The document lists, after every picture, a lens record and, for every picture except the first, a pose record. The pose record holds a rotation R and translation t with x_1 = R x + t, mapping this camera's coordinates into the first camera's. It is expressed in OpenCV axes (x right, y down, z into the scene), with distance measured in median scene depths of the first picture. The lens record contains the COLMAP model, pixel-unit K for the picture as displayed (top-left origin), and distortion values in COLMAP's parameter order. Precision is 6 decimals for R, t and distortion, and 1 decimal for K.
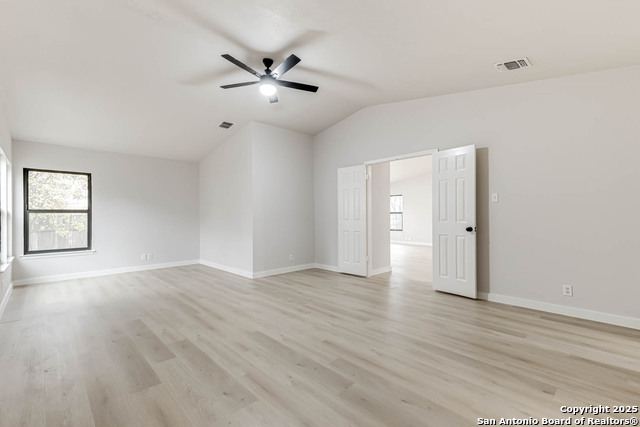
lens RADIAL K [[284.6, 0, 320.3], [0, 284.6, 214.7], [0, 0, 1]] dist [0.027096, -0.000051]
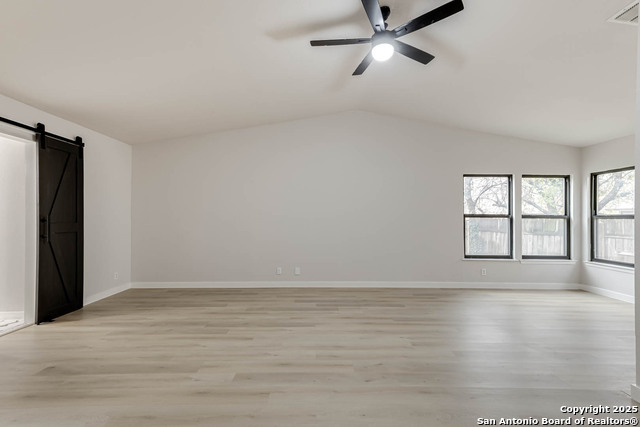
lens RADIAL K [[284.6, 0, 320.9], [0, 284.6, 215.6], [0, 0, 1]] dist [0.027096, -0.000051]
pose [[-0.679078, -0.002349, -0.734063, 0.509651], [0.008020, 0.999911, -0.010619, -0.020861], [0.734023, -0.013099, -0.678999, 1.524170]]
